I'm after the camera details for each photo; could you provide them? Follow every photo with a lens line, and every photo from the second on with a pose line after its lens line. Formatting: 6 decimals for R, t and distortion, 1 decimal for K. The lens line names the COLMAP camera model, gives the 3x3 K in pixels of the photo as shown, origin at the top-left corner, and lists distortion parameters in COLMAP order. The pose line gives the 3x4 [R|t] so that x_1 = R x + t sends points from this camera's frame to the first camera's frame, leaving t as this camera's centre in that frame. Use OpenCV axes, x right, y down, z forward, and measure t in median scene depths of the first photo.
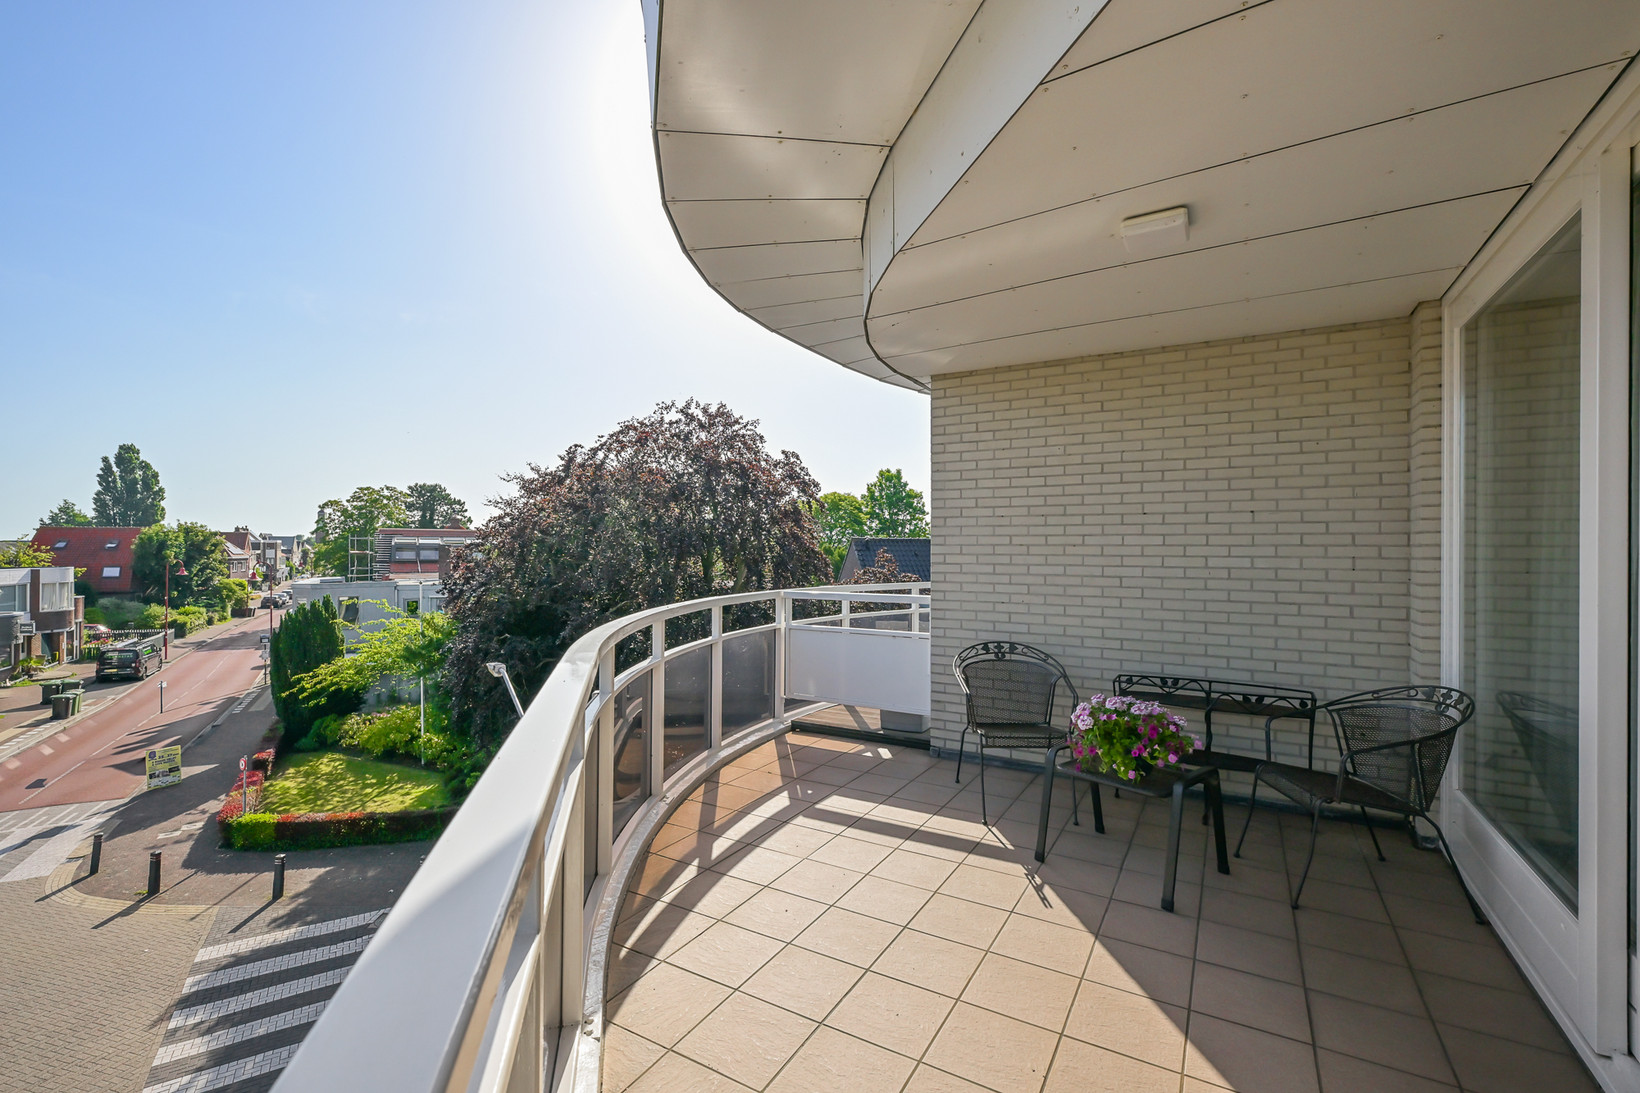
lens RADIAL K [[688.3, 0, 825.0], [0, 688.3, 549.5], [0, 0, 1]] dist [0.001096, -0.000520]
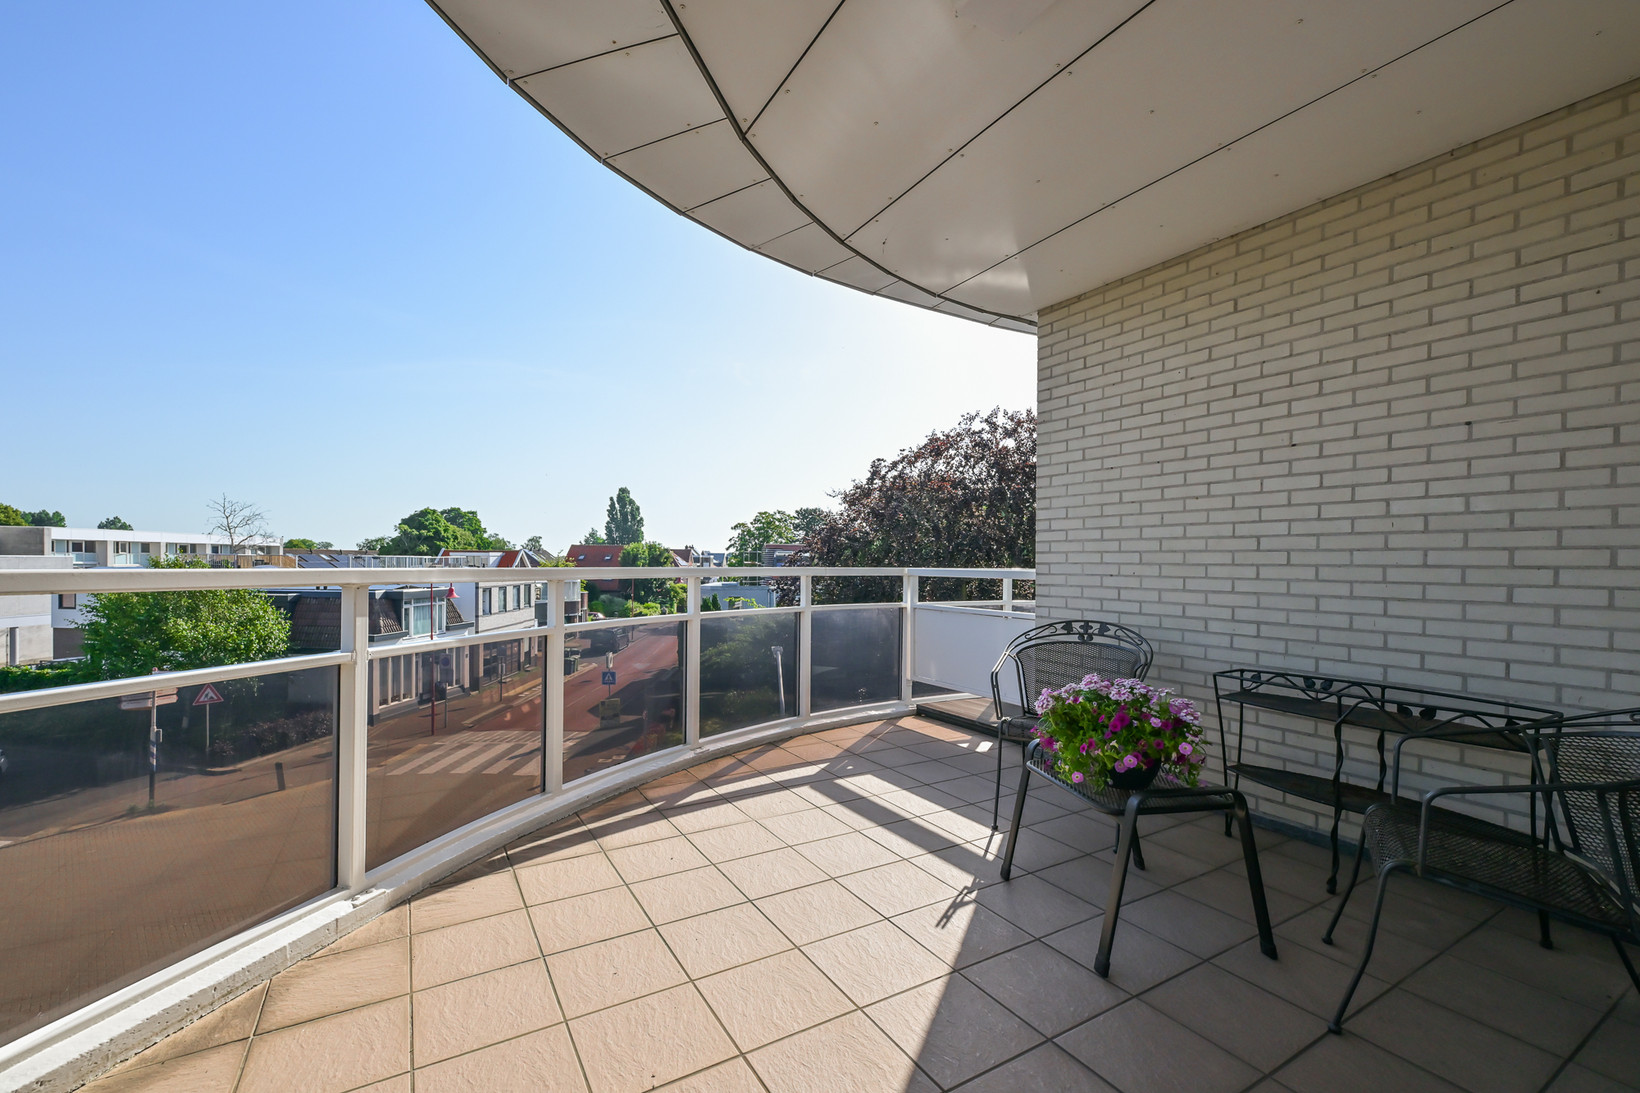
lens RADIAL K [[662.9, 0, 853.6], [0, 662.9, 570.1], [0, 0, 1]] dist [0.001353, 0.001086]
pose [[0.886912, 0.004997, -0.461911, 0.342312], [-0.001898, 0.999972, 0.007173, 0.064716], [0.461934, -0.005485, 0.886897, 0.170132]]
